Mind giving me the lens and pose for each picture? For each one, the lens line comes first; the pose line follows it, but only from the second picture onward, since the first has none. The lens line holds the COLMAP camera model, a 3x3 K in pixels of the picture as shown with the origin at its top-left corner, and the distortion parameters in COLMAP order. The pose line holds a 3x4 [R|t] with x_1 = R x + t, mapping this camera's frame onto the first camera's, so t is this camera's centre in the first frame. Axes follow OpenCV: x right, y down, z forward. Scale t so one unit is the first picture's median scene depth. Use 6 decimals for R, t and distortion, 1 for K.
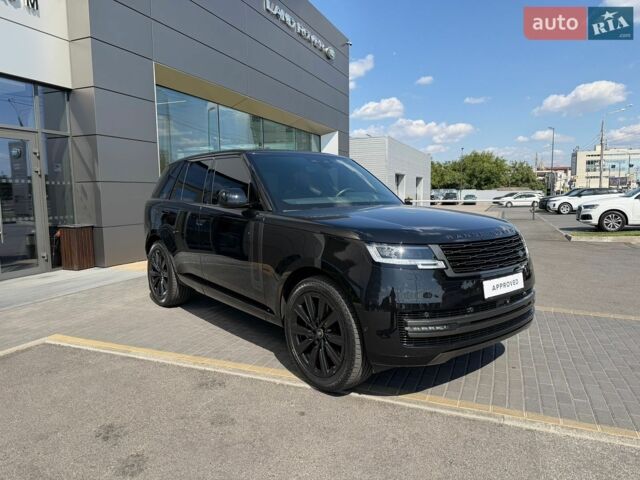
lens RADIAL K [[458.5, 0, 318.0], [0, 458.5, 244.6], [0, 0, 1]] dist [-0.001887, -0.014139]
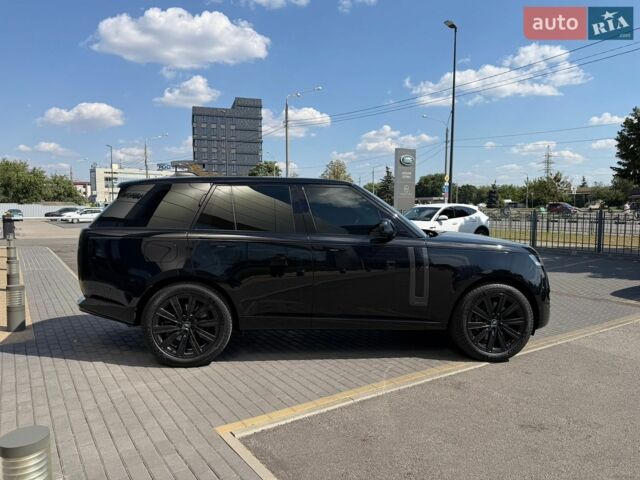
lens RADIAL K [[458.5, 0, 320.8], [0, 458.5, 237.0], [0, 0, 1]] dist [-0.001887, -0.014139]
pose [[0.537764, -0.038890, 0.842198, -0.343495], [0.077430, 0.996992, -0.003402, -0.025947], [-0.839532, 0.067041, 0.539158, 0.150755]]
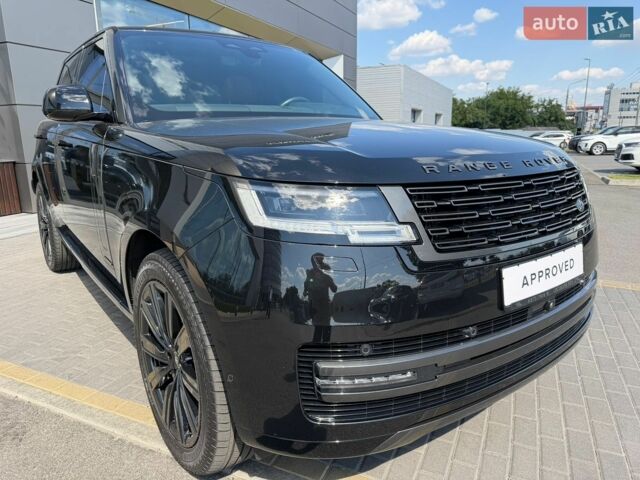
lens RADIAL K [[458.5, 0, 322.0], [0, 458.5, 243.1], [0, 0, 1]] dist [-0.001887, -0.014139]
pose [[0.999496, 0.009996, -0.030136, 0.041830], [-0.006261, 0.992562, 0.121581, 0.000214], [0.031128, -0.121331, 0.992124, 0.117520]]
